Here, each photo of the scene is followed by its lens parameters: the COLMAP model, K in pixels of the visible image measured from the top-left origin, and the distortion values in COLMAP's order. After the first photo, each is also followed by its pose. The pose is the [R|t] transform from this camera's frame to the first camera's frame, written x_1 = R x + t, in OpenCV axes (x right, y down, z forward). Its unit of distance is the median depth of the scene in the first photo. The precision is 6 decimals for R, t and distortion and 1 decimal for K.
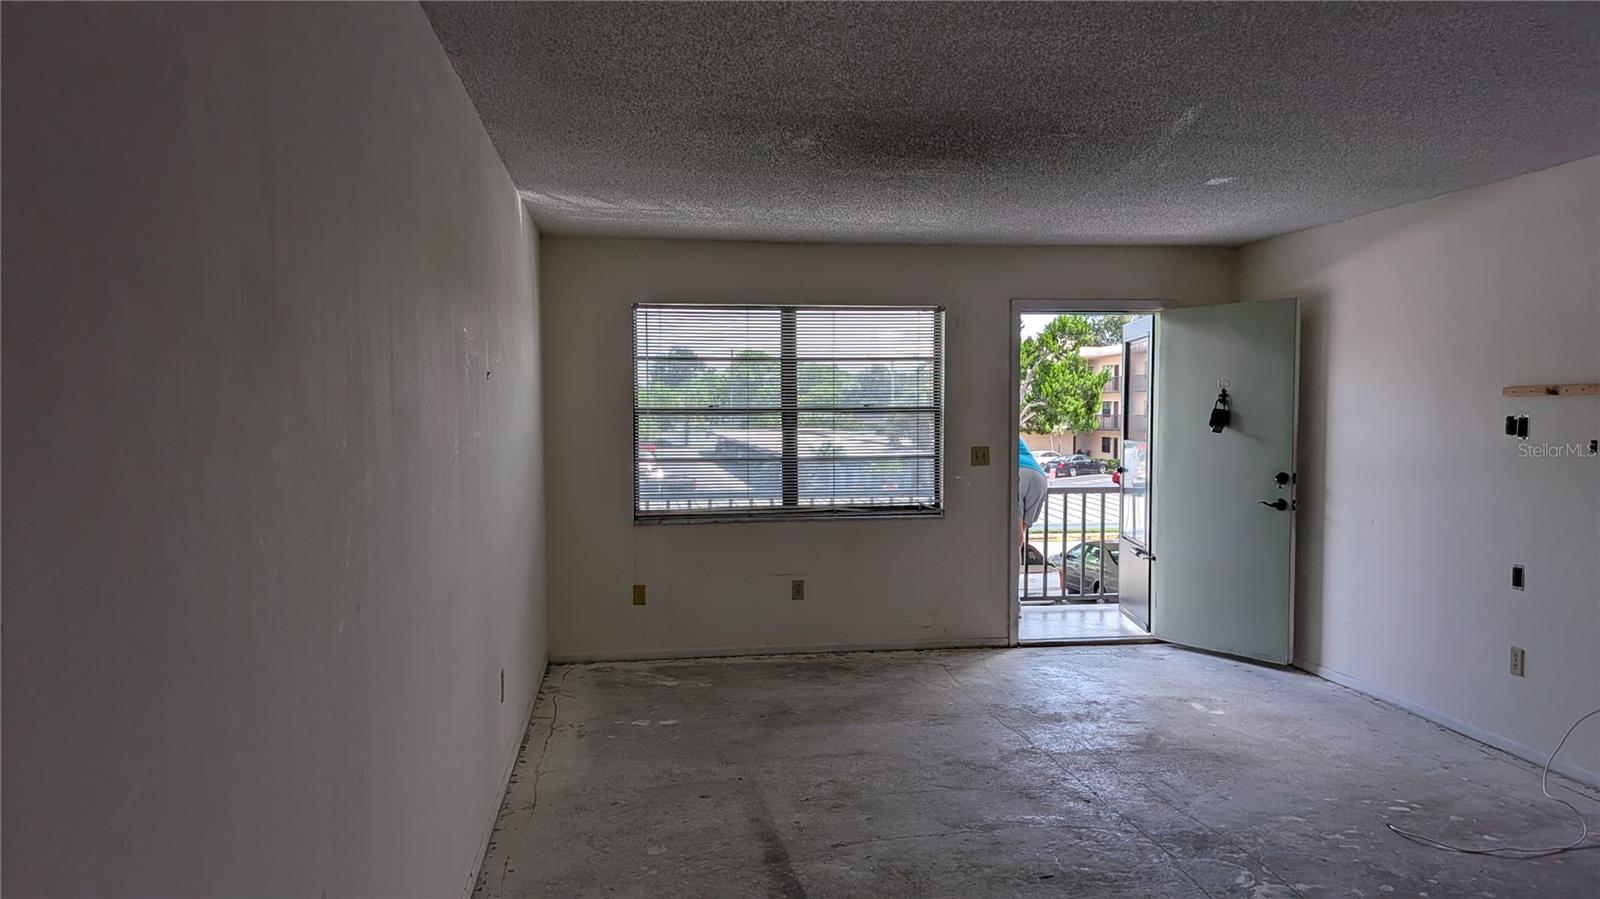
lens RADIAL K [[1133.9, 0, 801.1], [0, 1133.9, 455.3], [0, 0, 1]] dist [0.013715, -0.024736]
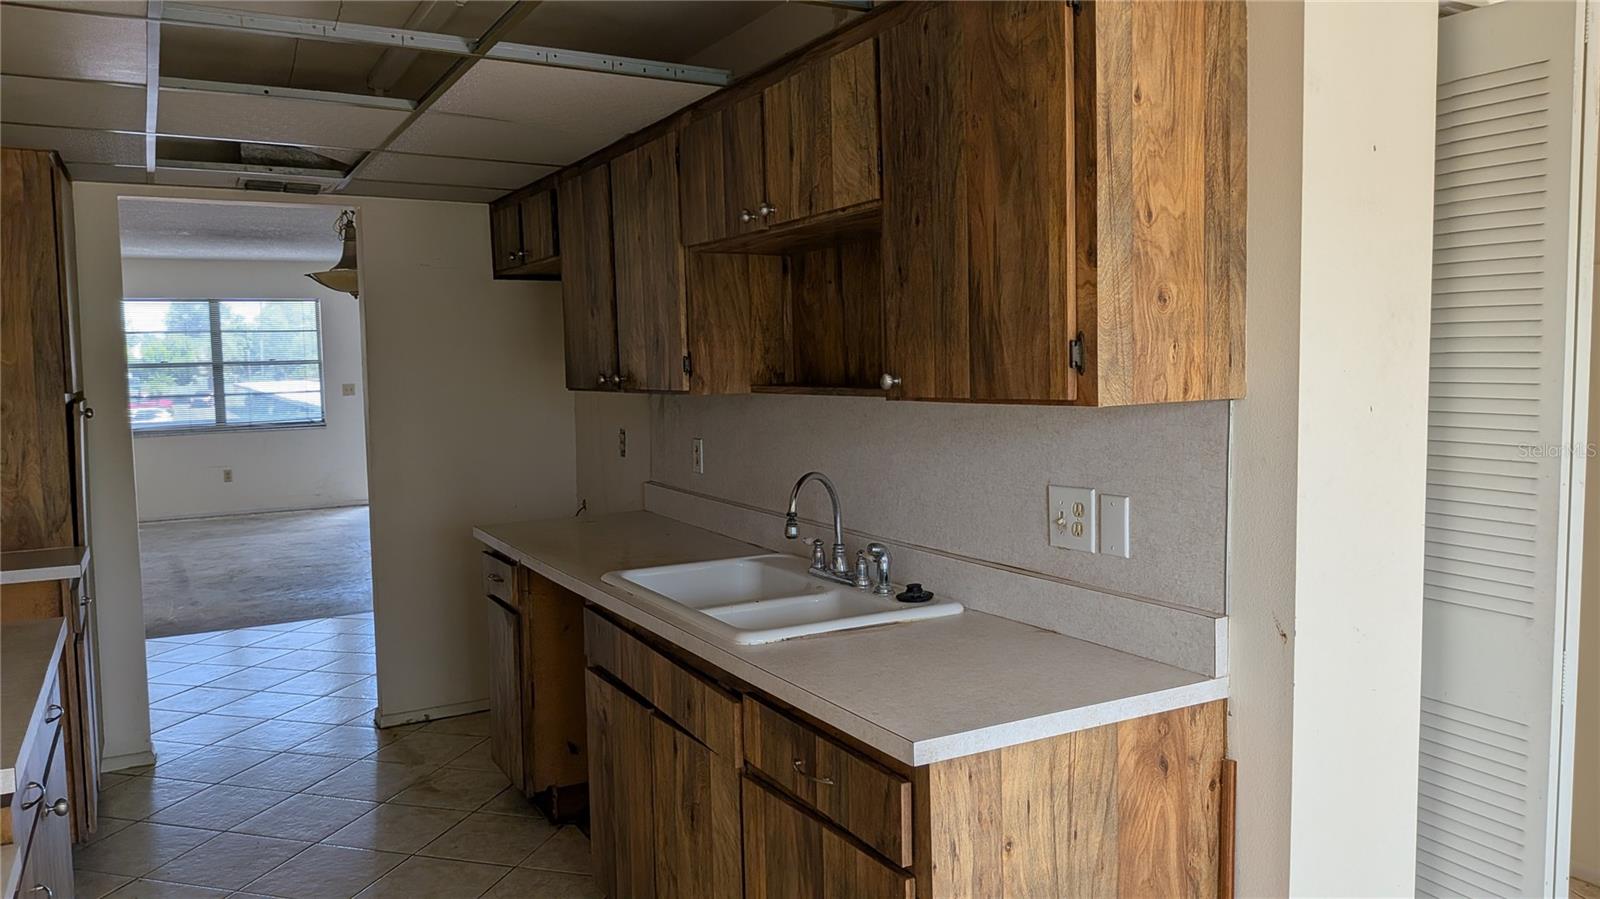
lens RADIAL K [[1133.9, 0, 795.3], [0, 1133.9, 439.2], [0, 0, 1]] dist [0.013715, -0.024736]
pose [[0.937299, -0.038098, 0.346438, 0.193398], [0.026832, 0.998945, 0.037261, 0.028404], [-0.347492, -0.025629, 0.937332, -0.780483]]
